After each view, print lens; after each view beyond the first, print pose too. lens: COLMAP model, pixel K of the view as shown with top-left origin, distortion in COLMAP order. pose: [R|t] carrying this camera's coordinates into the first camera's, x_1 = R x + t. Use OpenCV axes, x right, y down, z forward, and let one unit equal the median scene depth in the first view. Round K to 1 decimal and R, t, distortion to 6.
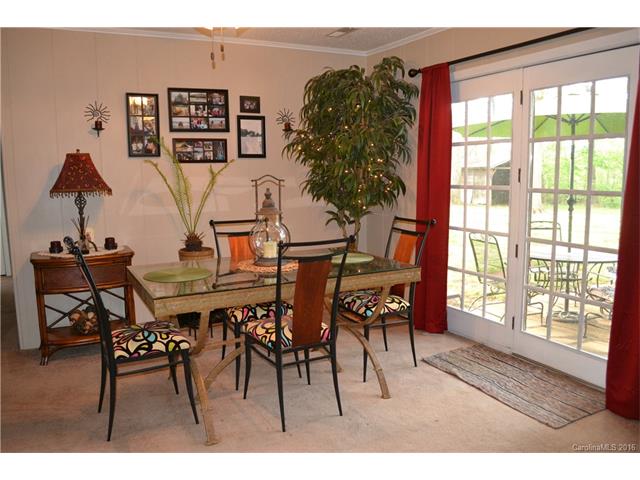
lens RADIAL K [[518.7, 0, 319.6], [0, 518.7, 239.3], [0, 0, 1]] dist [-0.075864, 0.007262]
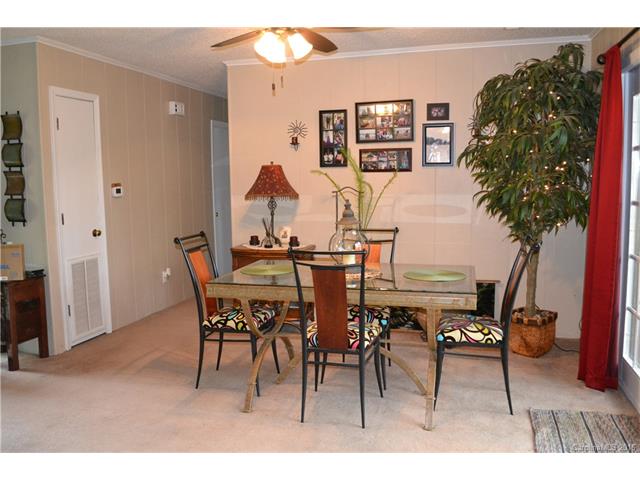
lens RADIAL K [[570.9, 0, 319.3], [0, 570.9, 240.5], [0, 0, 1]] dist [-0.071330, -0.007103]
pose [[0.720210, 0.078116, -0.689344, 0.489585], [-0.084836, 0.996100, 0.024242, -0.028127], [0.688550, 0.041022, 0.724028, 0.086821]]
